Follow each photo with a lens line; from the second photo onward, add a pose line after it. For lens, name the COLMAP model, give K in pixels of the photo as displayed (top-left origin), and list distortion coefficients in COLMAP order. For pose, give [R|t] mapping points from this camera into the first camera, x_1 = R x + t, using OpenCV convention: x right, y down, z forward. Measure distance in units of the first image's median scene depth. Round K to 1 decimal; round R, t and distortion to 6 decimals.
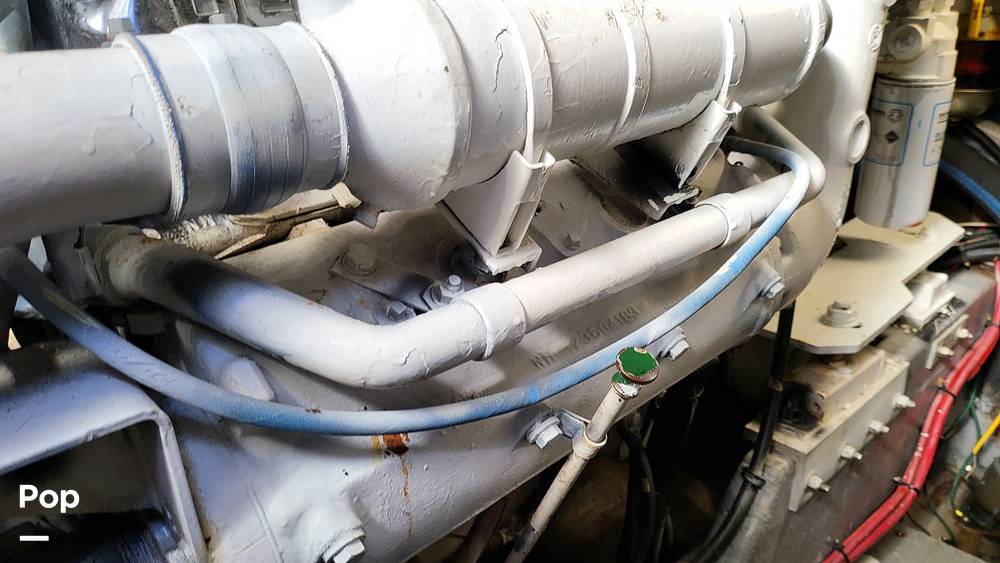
lens RADIAL K [[714.9, 0, 508.0], [0, 714.9, 280.3], [0, 0, 1]] dist [0.038542, -0.046229]
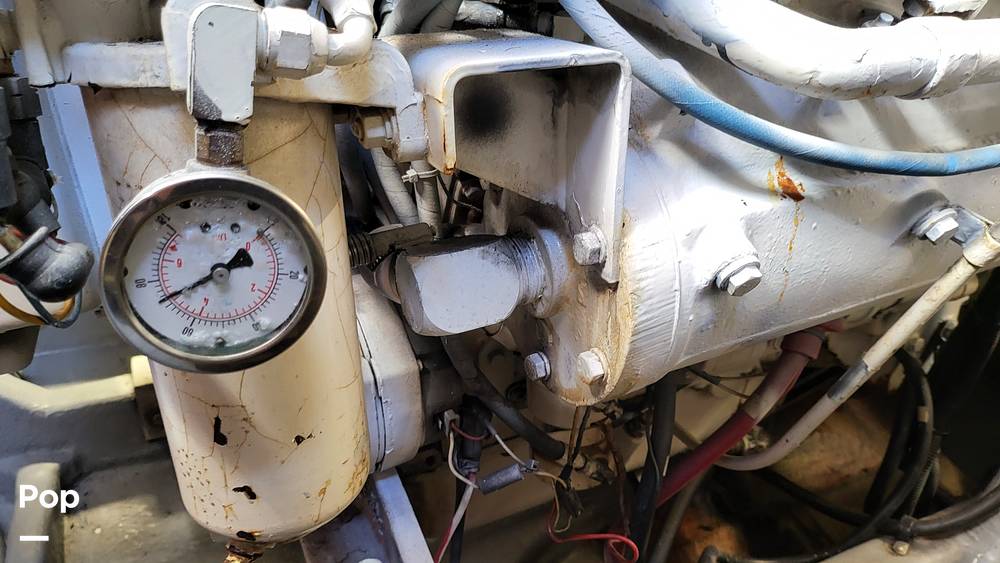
lens RADIAL K [[714.9, 0, 499.6], [0, 714.9, 280.2], [0, 0, 1]] dist [0.038542, -0.046229]
pose [[0.958372, 0.135380, -0.251388, -0.239166], [-0.127733, 0.990715, 0.046571, 0.309376], [0.255358, -0.012522, 0.966765, -0.011366]]
